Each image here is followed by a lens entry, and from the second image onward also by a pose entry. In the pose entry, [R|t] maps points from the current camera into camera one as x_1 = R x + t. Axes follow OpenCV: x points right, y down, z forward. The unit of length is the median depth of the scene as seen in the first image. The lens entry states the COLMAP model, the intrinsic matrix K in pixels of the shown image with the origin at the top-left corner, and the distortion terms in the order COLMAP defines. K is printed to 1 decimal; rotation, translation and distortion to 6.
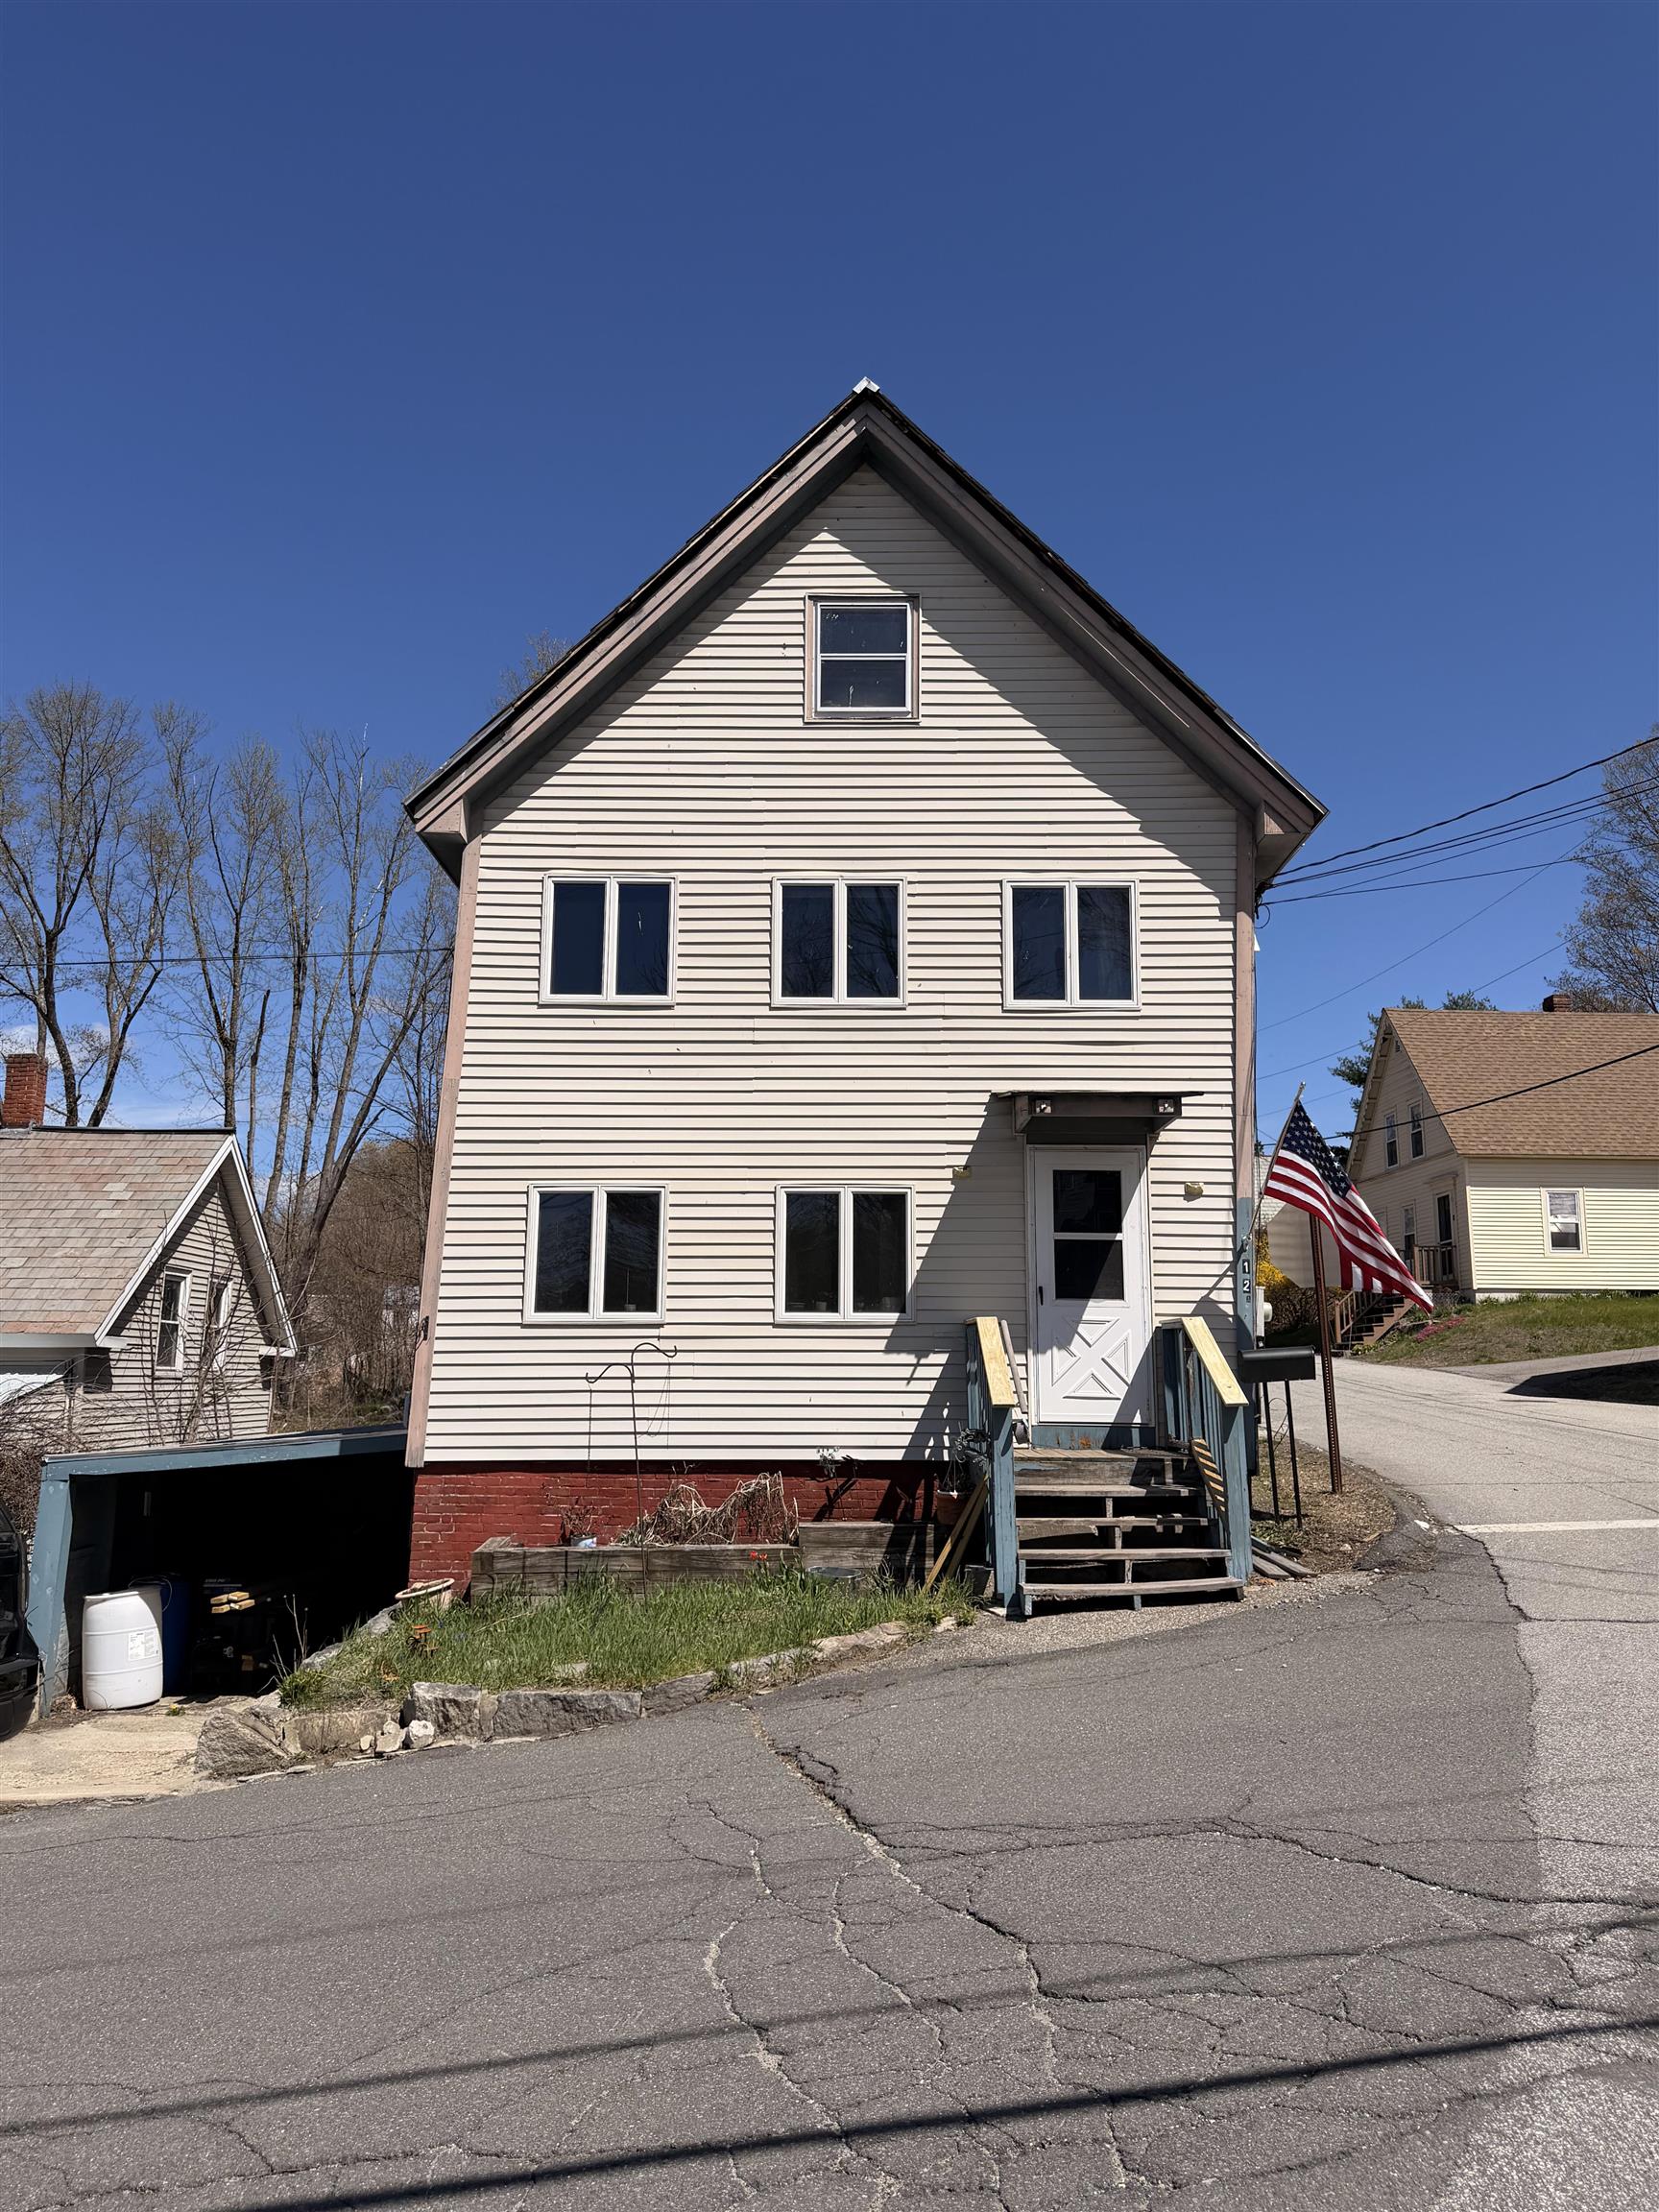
lens RADIAL K [[1516.1, 0, 819.3], [0, 1516.1, 1107.7], [0, 0, 1]] dist [0.076499, -0.036540]
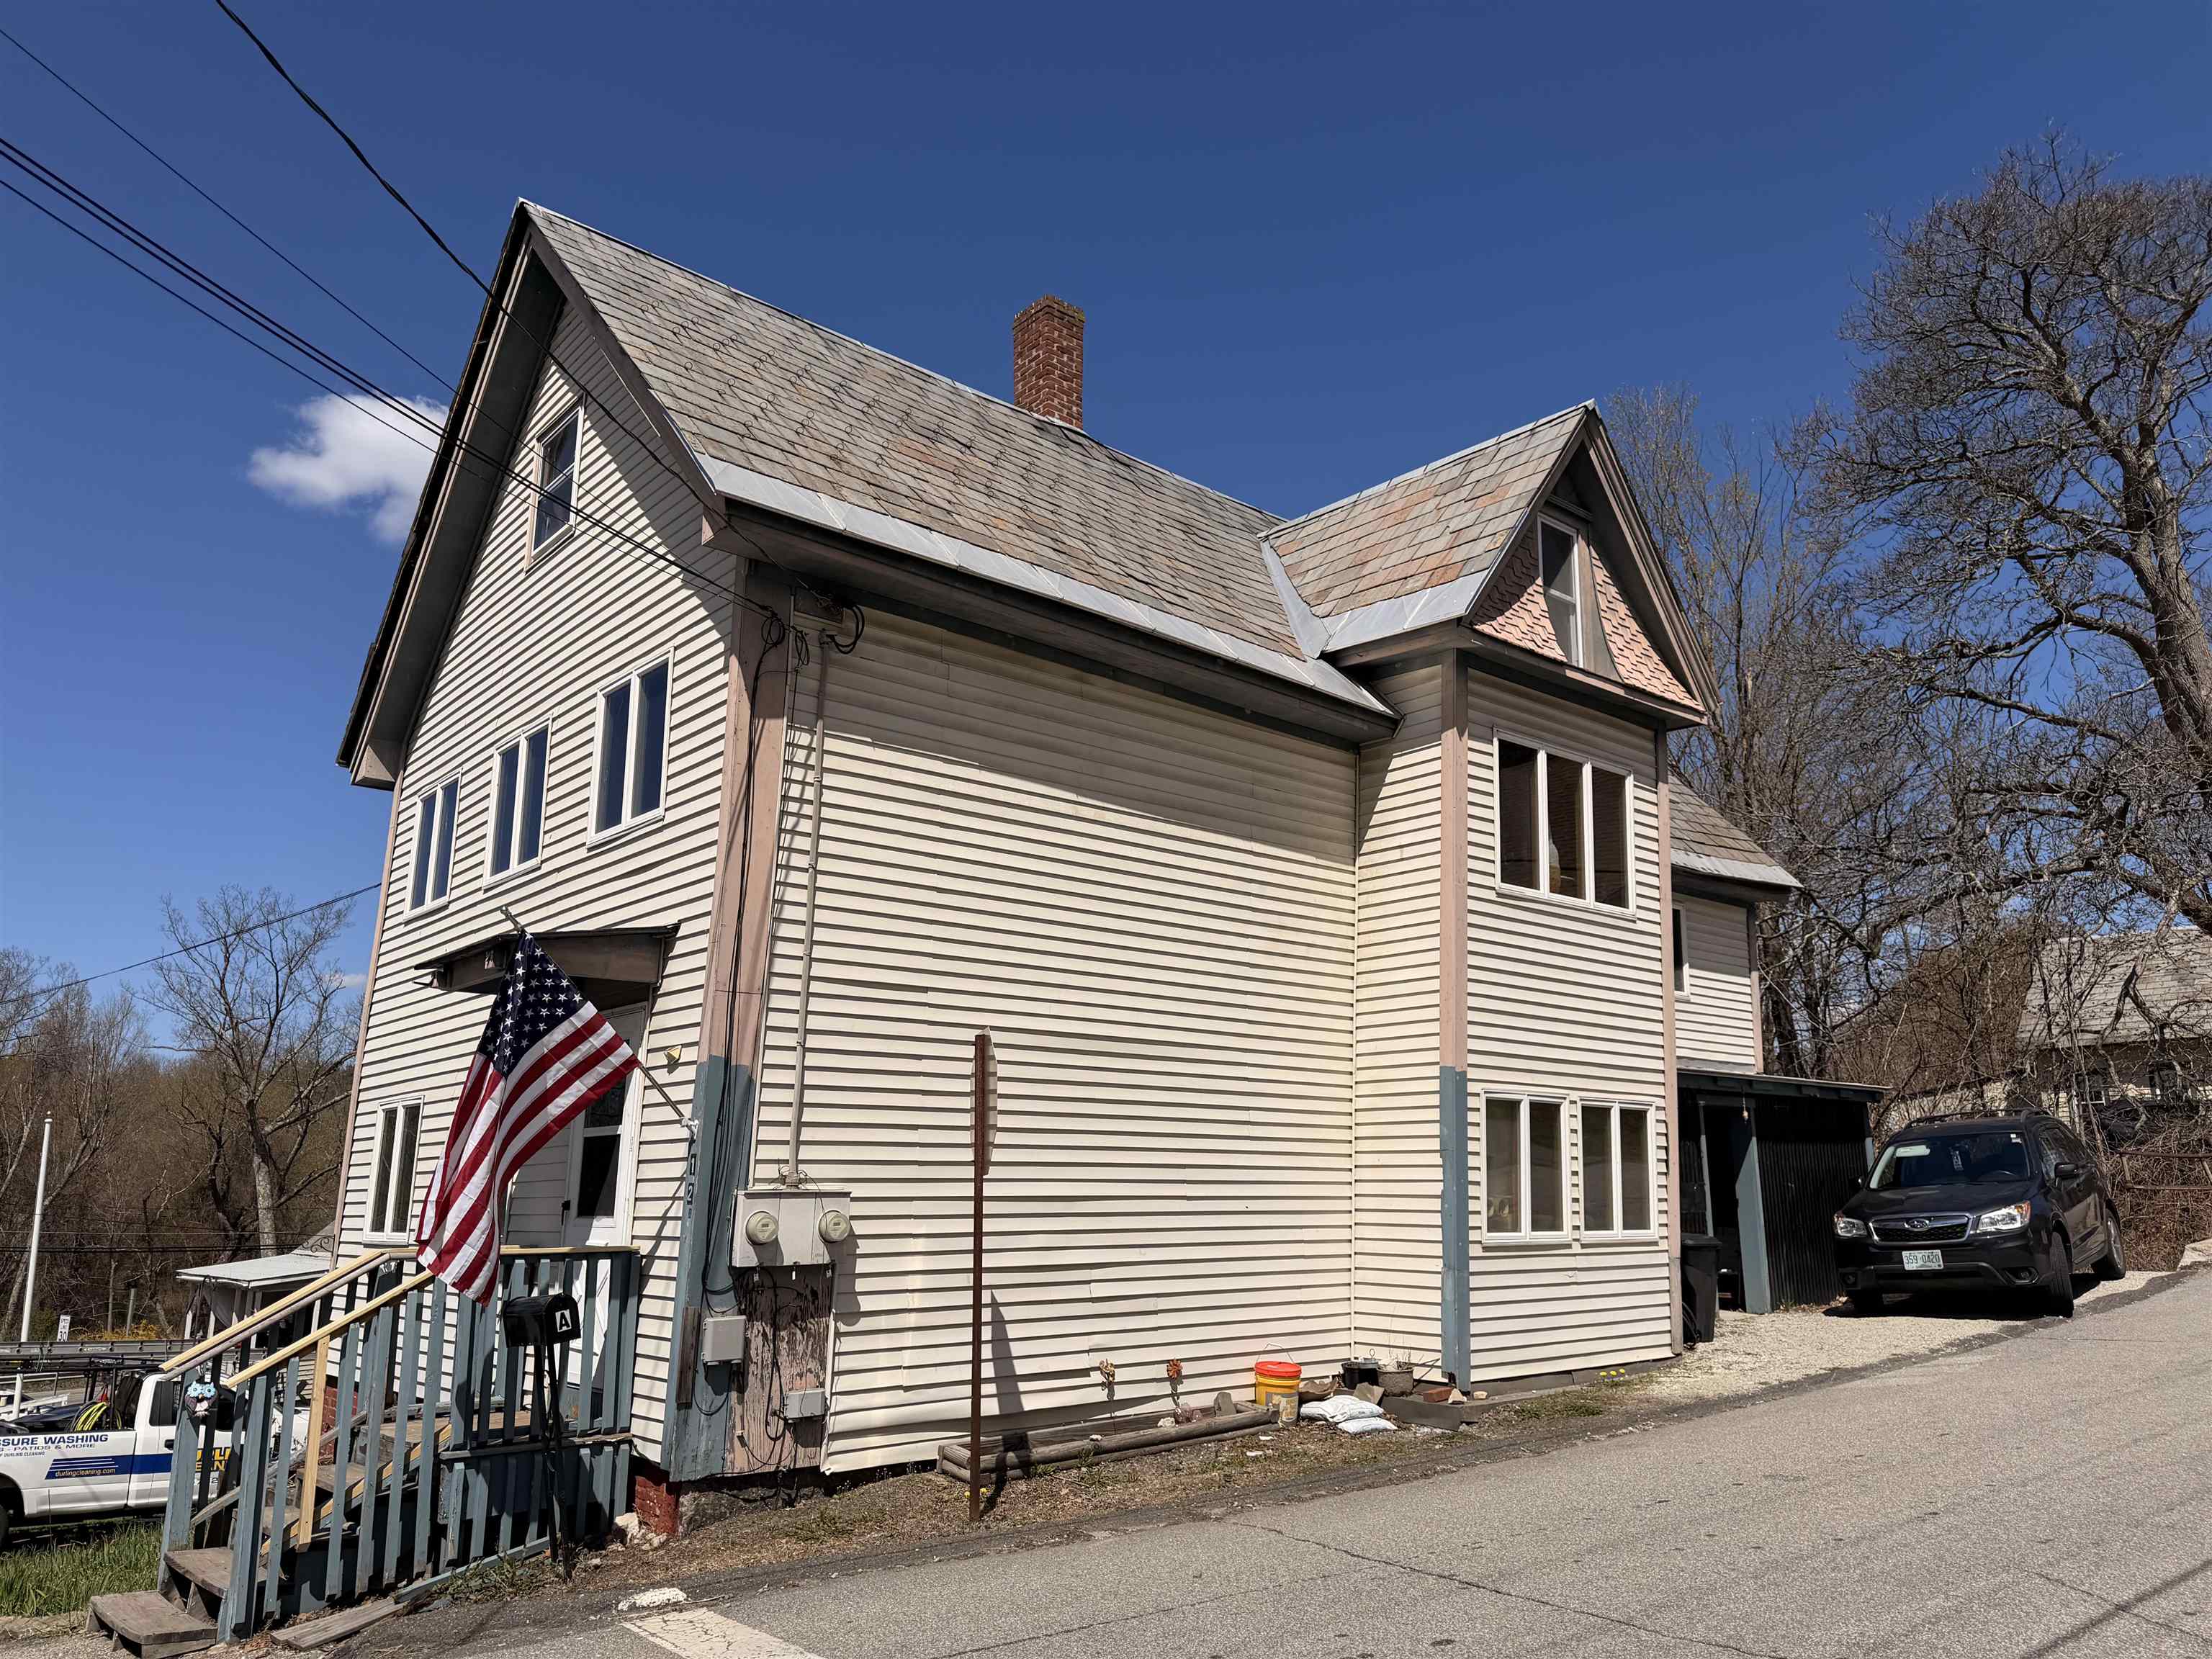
lens RADIAL K [[1554.7, 0, 1110.6], [0, 1554.7, 837.0], [0, 0, 1]] dist [0.040165, -0.044702]
pose [[0.660741, -0.180218, -0.728658, 0.935747], [0.138162, 0.983364, -0.117930, 0.066967], [0.737789, -0.022752, 0.674648, 0.659485]]
